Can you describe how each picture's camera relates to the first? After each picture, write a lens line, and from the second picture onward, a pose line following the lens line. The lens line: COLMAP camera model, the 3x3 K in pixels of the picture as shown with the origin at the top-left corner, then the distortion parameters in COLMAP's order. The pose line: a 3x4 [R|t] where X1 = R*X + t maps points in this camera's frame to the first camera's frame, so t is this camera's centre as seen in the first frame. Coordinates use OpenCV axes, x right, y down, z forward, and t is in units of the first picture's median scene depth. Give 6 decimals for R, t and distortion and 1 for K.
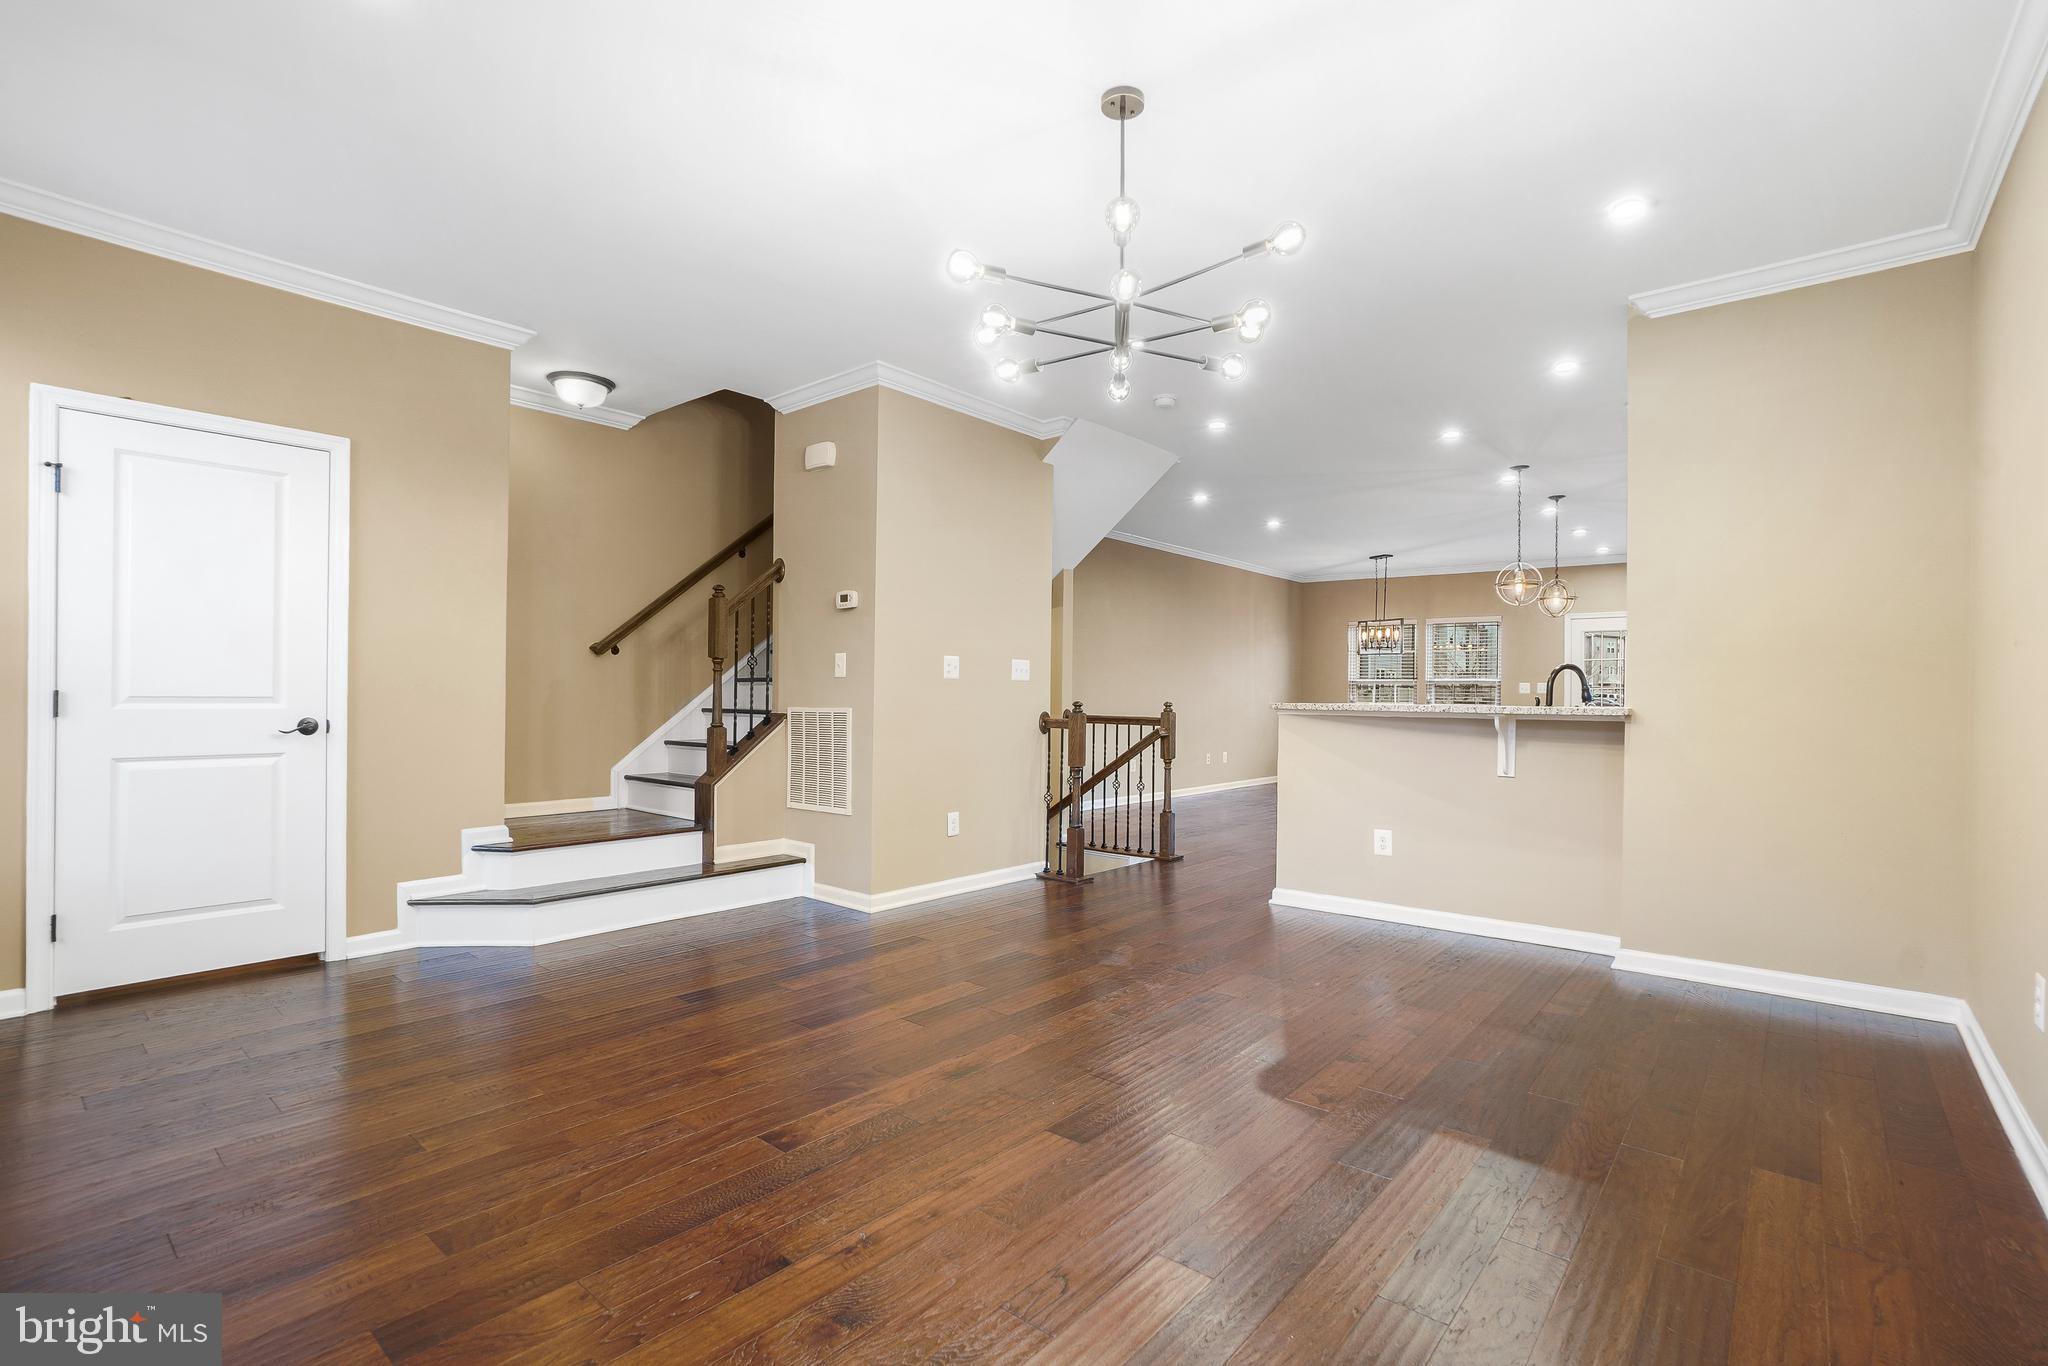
lens RADIAL K [[924.2, 0, 1025.9], [0, 924.2, 693.8], [0, 0, 1]] dist [0.004423, 0.000340]
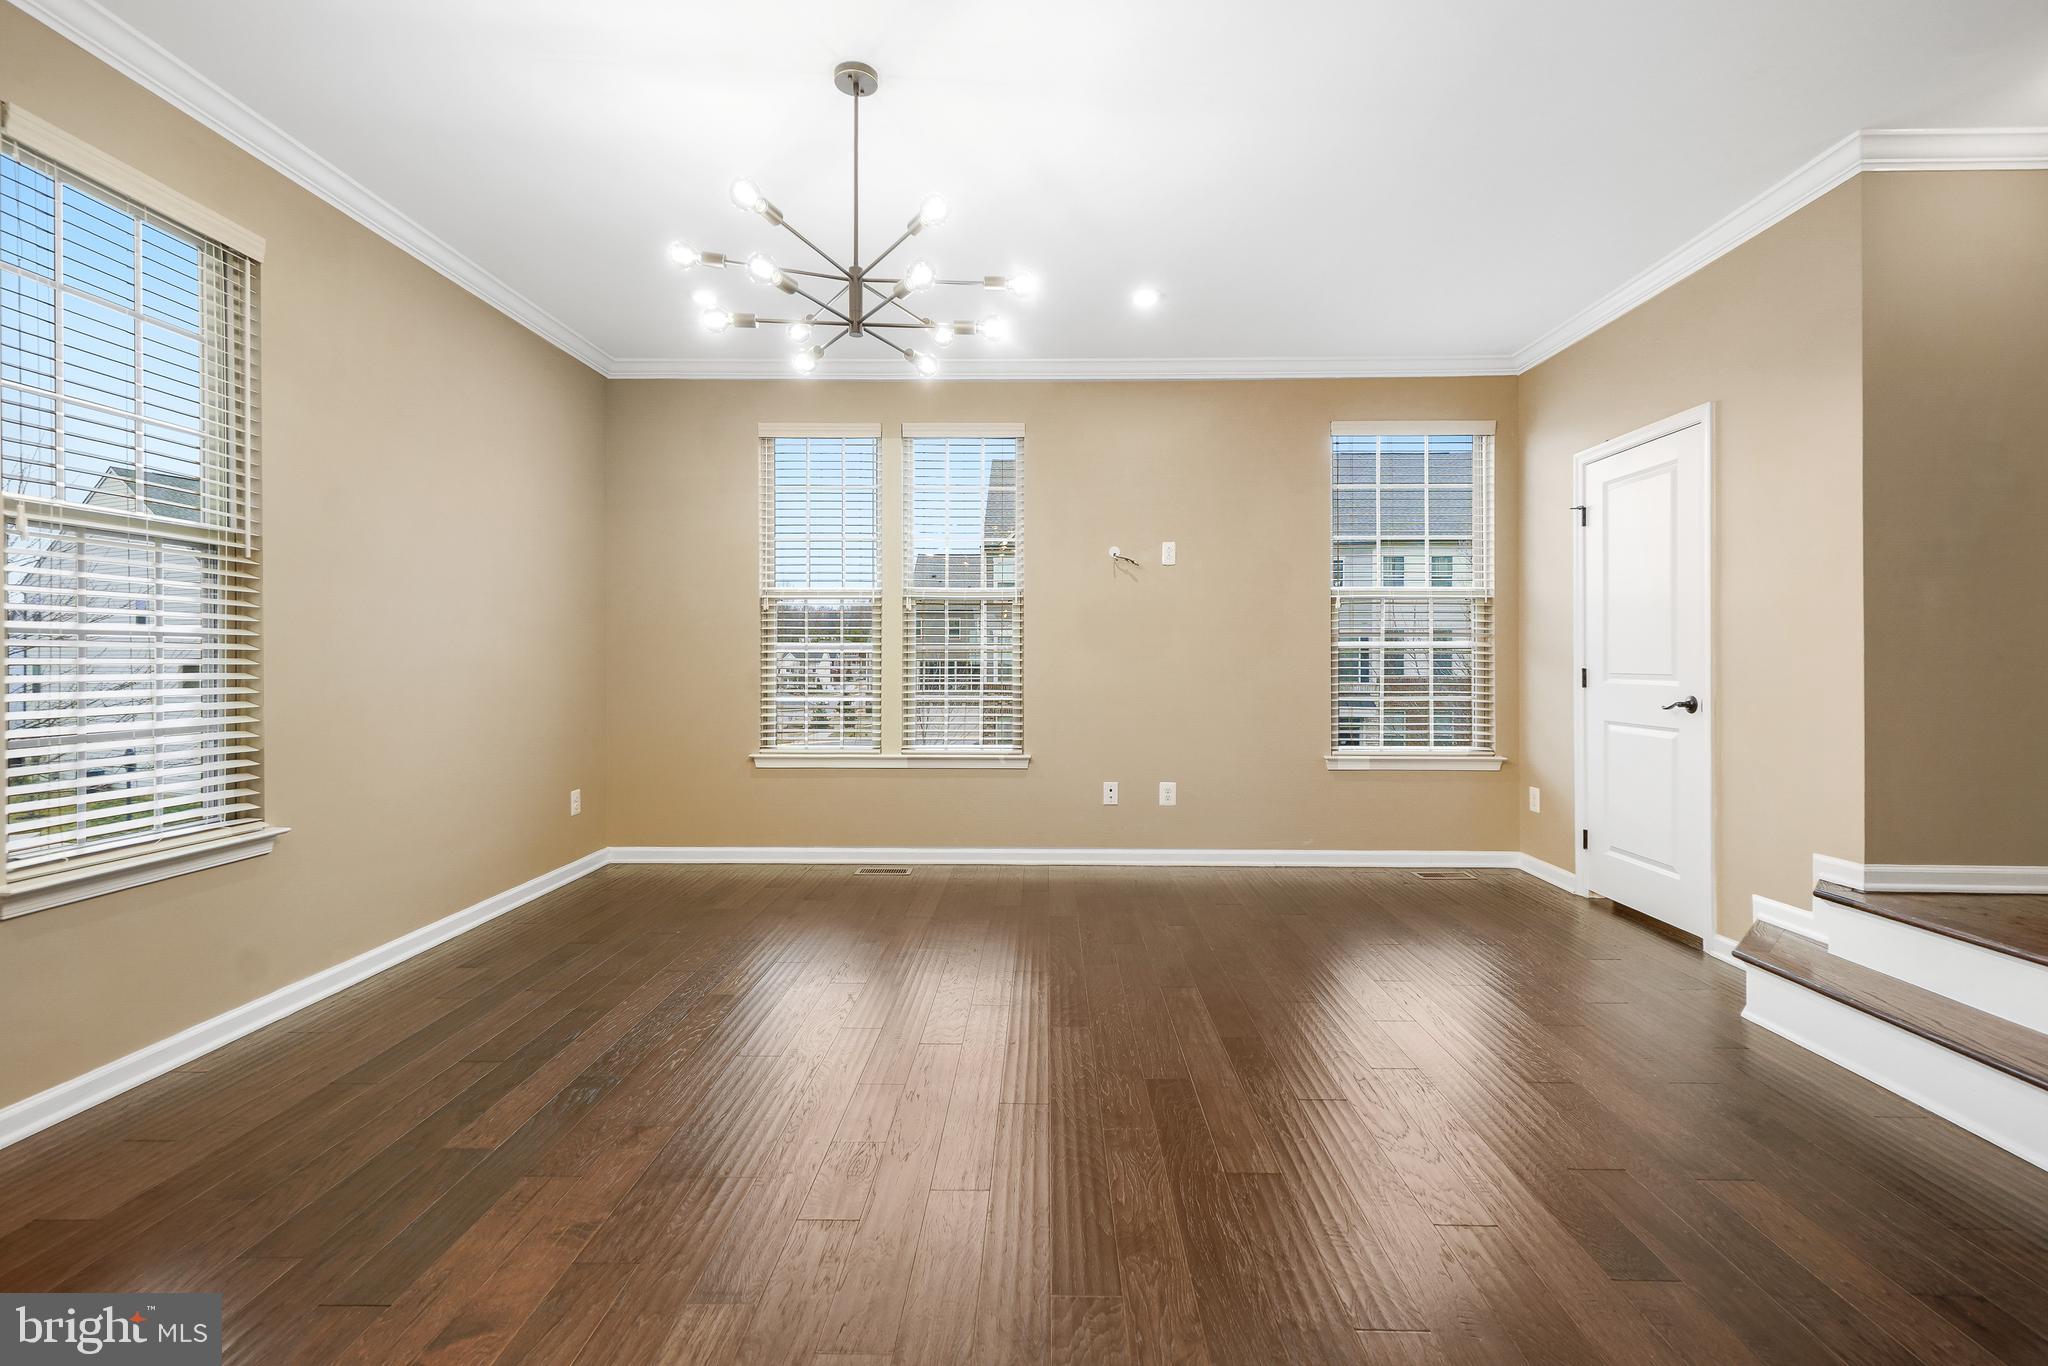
lens RADIAL K [[924.2, 0, 1034.3], [0, 924.2, 653.3], [0, 0, 1]] dist [0.004423, 0.000340]
pose [[-0.771915, -0.021786, -0.635353, 0.416785], [-0.017080, 0.999763, -0.013530, 0.006202], [0.635497, 0.000407, -0.772104, 1.355917]]
